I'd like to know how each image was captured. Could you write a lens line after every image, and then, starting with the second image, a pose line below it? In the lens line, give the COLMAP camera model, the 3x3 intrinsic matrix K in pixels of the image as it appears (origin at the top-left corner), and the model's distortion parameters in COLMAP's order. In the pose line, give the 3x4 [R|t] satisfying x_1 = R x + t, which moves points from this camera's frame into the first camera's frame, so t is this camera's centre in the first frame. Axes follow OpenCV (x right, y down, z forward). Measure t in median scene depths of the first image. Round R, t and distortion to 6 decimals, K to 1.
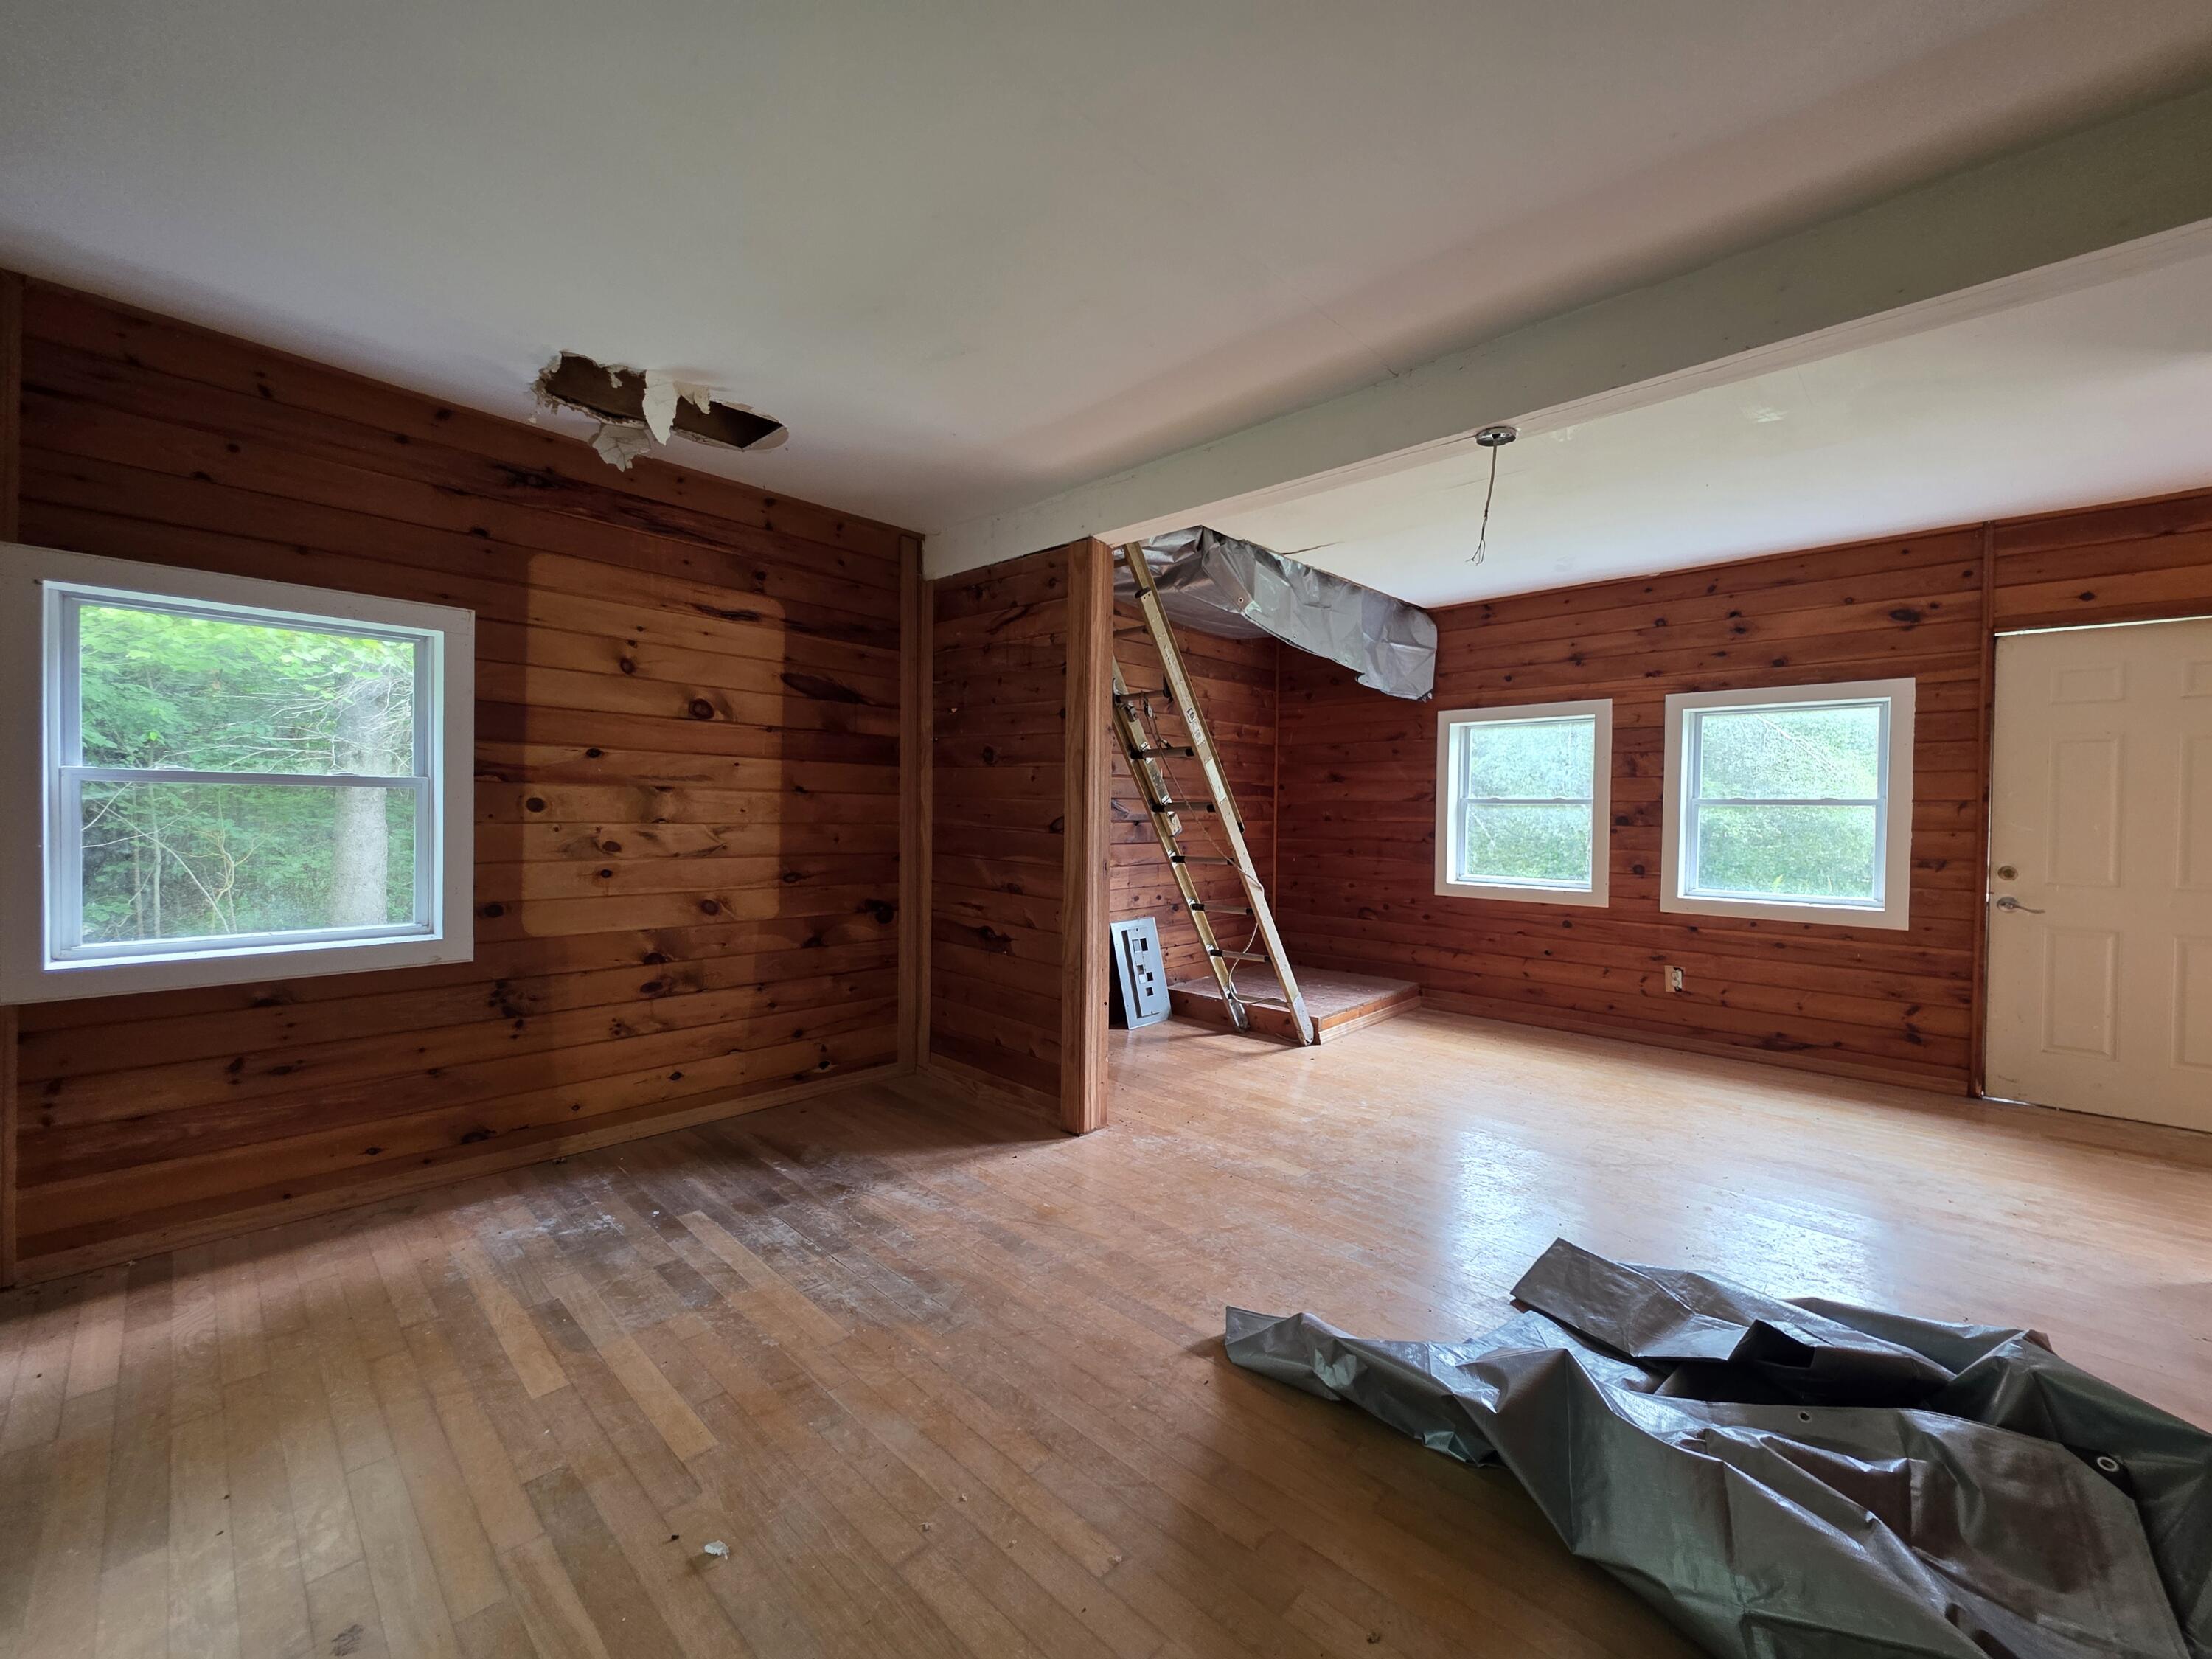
lens RADIAL K [[885.6, 0, 1113.9], [0, 885.6, 820.6], [0, 0, 1]] dist [0.000442, -0.000200]
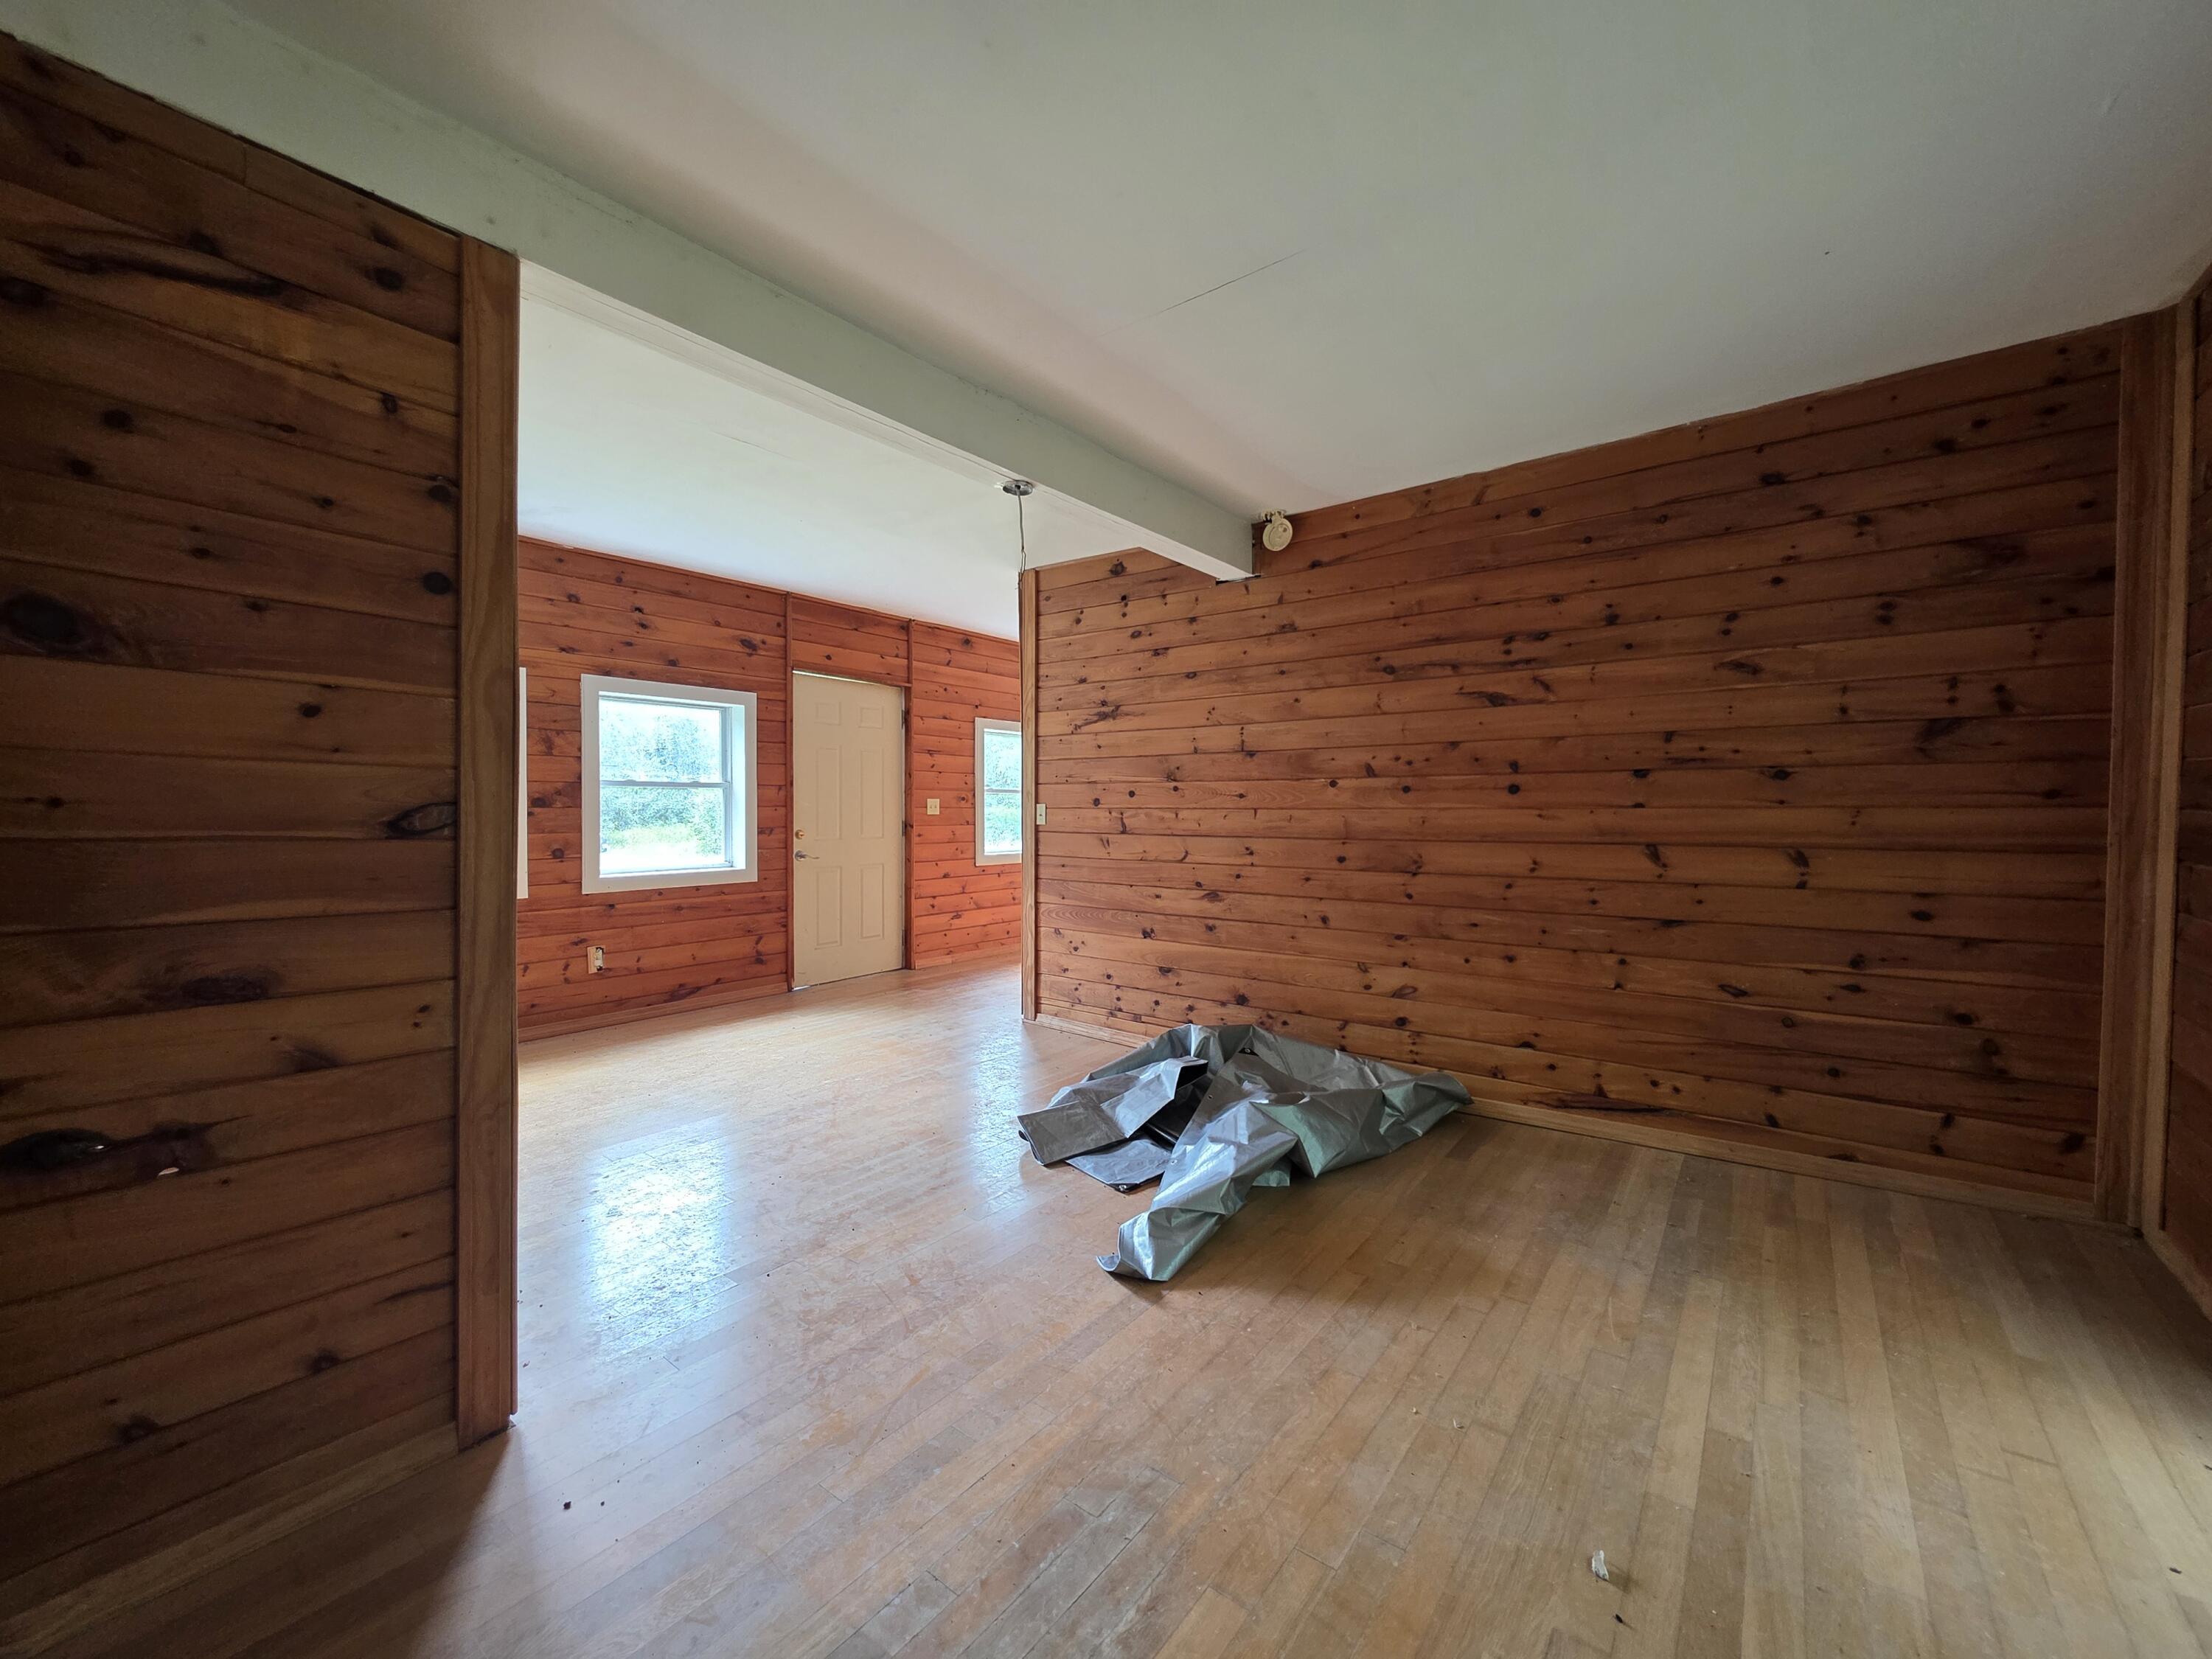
lens RADIAL K [[885.6, 0, 1113.9], [0, 885.6, 820.6], [0, 0, 1]] dist [0.000442, -0.000200]
pose [[-0.103865, -0.030203, 0.994133, -0.635866], [0.007718, 0.999484, 0.031172, -0.007589], [-0.994561, 0.010910, -0.103578, 0.776619]]
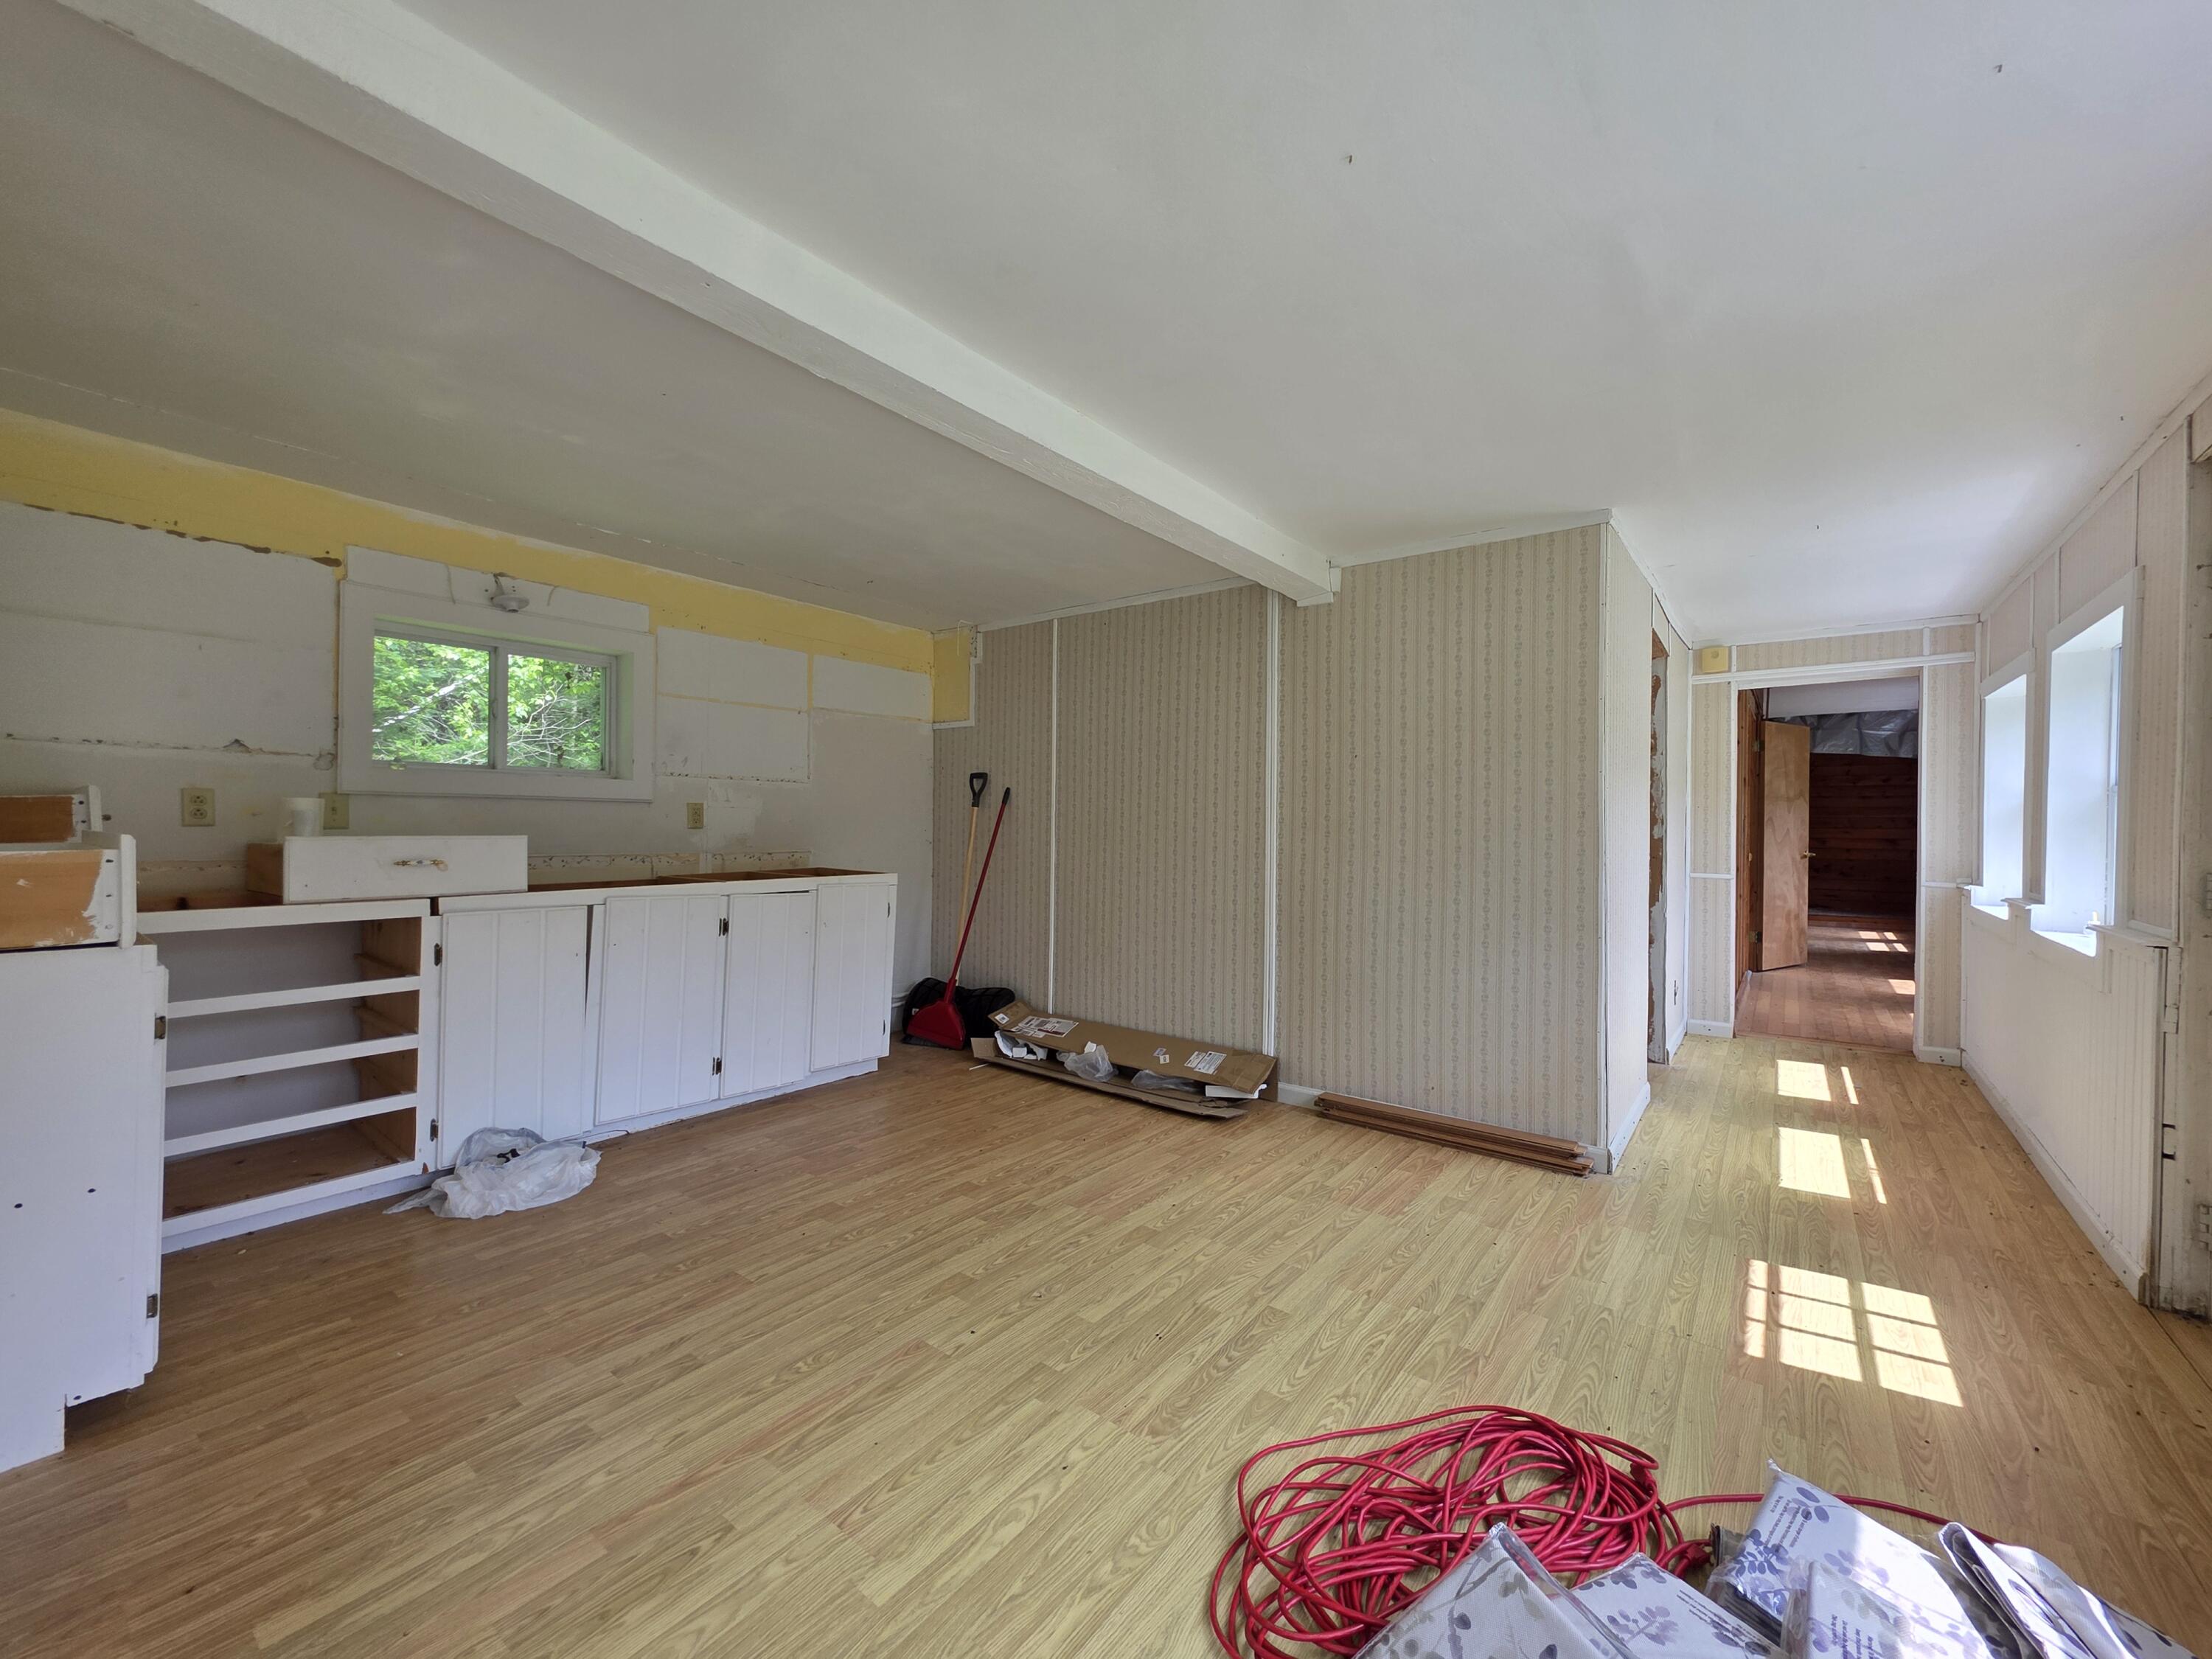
lens RADIAL K [[897.1, 0, 1105.6], [0, 897.1, 826.1], [0, 0, 1]] dist [0.001389, 0.000501]
pose [[0.101039, -0.007182, -0.994857, 3.524949], [-0.018860, 0.999780, -0.009133, 0.083488], [0.994704, 0.019685, 0.100882, -1.507458]]
